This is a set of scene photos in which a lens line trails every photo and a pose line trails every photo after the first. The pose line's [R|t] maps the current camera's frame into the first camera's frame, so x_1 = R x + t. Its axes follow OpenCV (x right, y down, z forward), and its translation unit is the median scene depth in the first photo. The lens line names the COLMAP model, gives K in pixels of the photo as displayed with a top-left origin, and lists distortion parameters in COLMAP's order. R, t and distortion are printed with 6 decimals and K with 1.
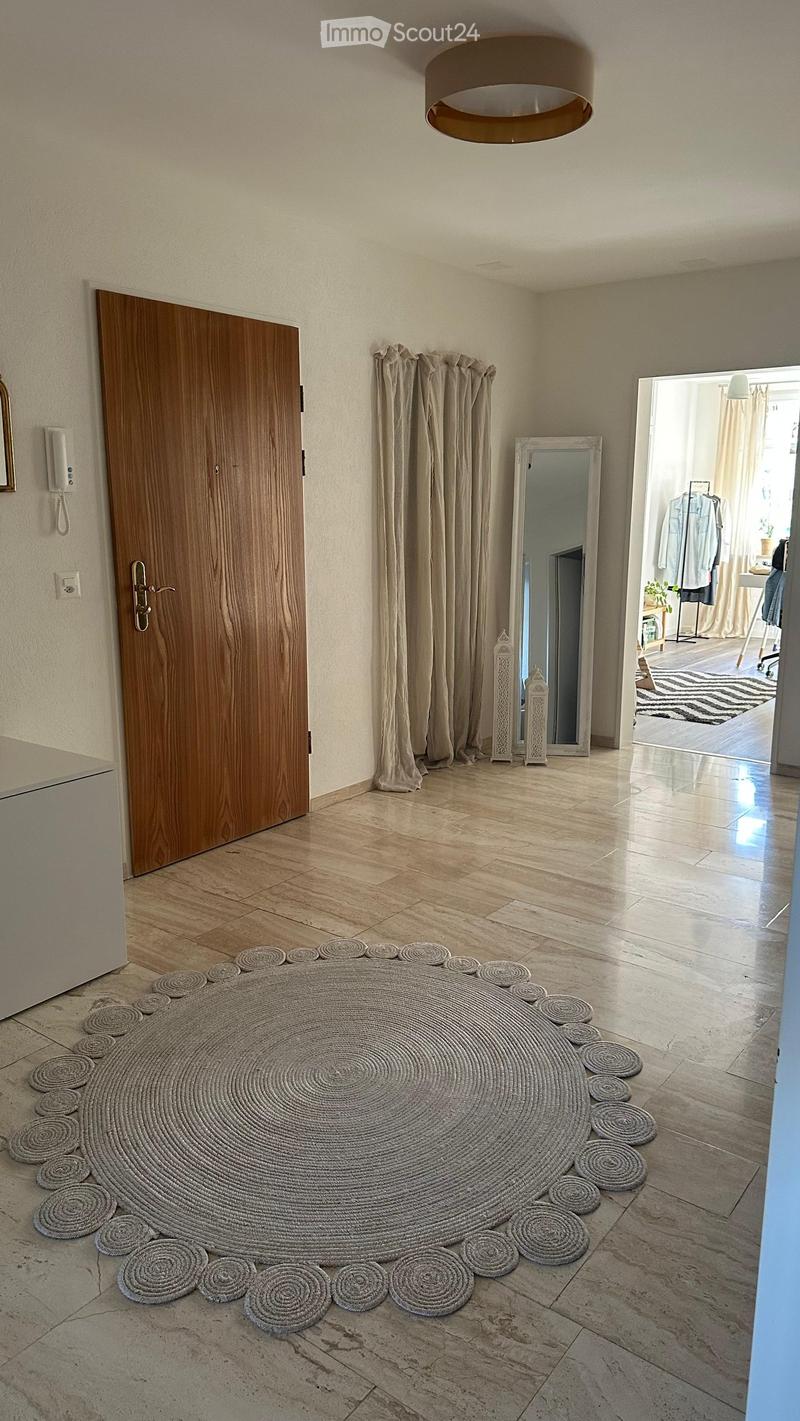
lens RADIAL K [[991.1, 0, 400.0], [0, 991.1, 710.5], [0, 0, 1]] dist [0.067451, -0.023556]
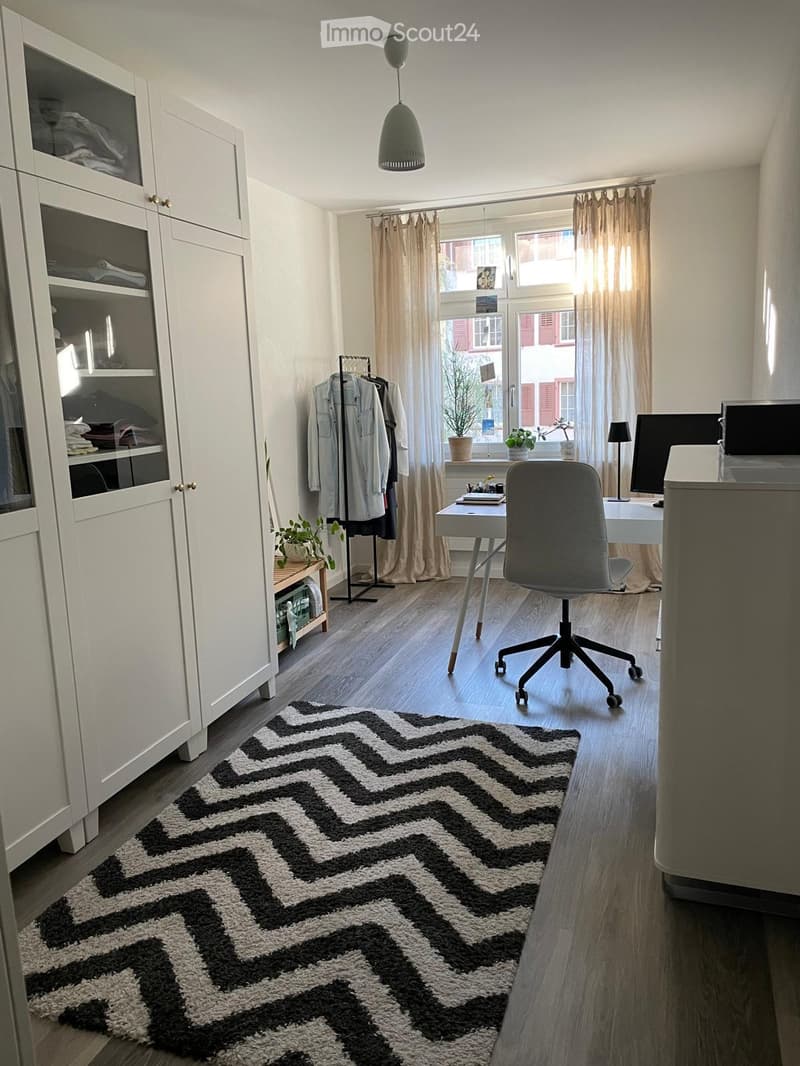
lens RADIAL K [[760.5, 0, 400.0], [0, 760.5, 533.0], [0, 0, 1]] dist [0.000226, -0.000007]
pose [[0.947433, -0.097364, 0.304780, 0.168545], [0.106037, 0.994290, -0.011990, -0.108243], [-0.301872, 0.043677, 0.952347, 0.534207]]
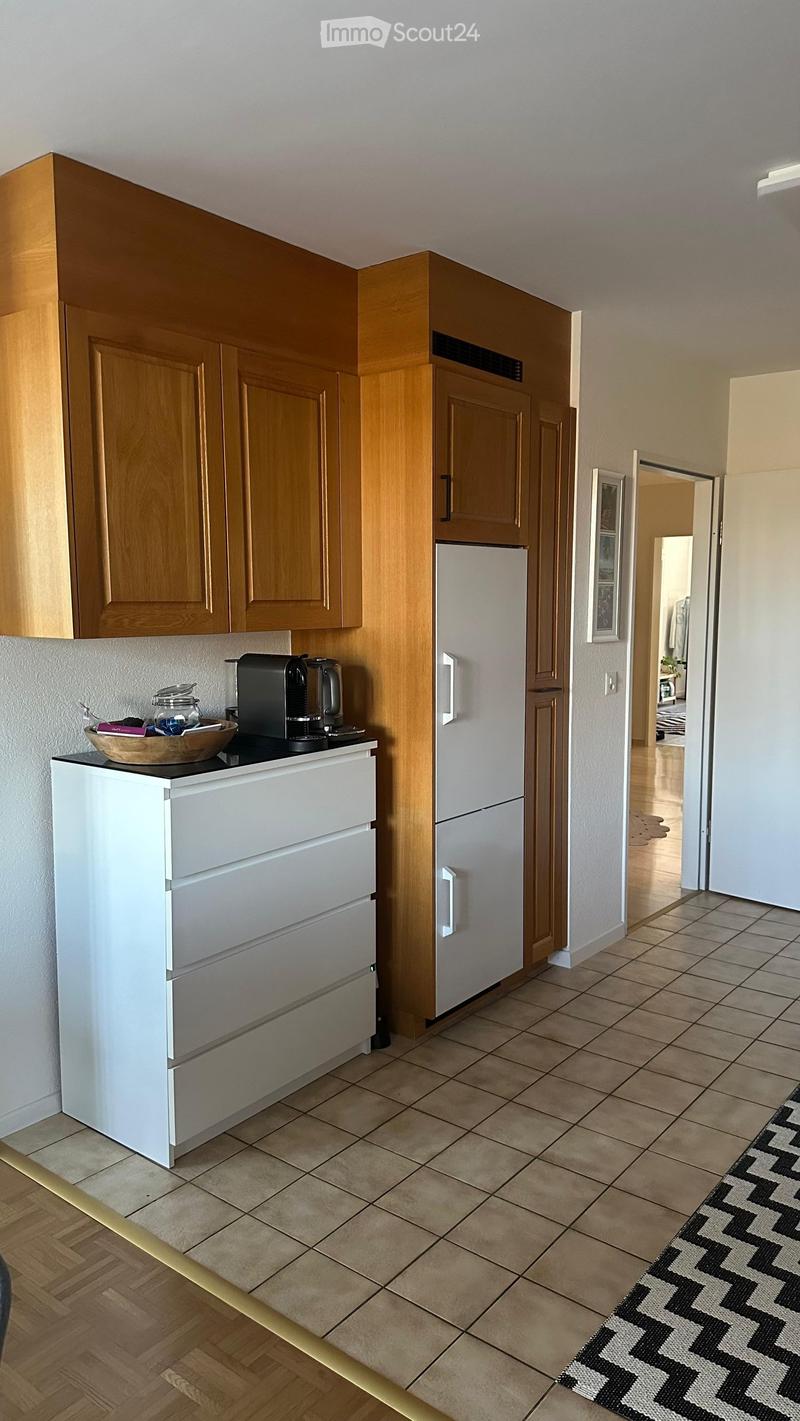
lens RADIAL K [[991.1, 0, 400.0], [0, 991.1, 710.5], [0, 0, 1]] dist [0.067451, -0.023556]
pose [[0.999874, -0.010505, -0.011874, -0.115793], [0.009228, 0.994648, -0.102908, 0.092644], [0.012891, 0.102785, 0.994620, -0.432926]]
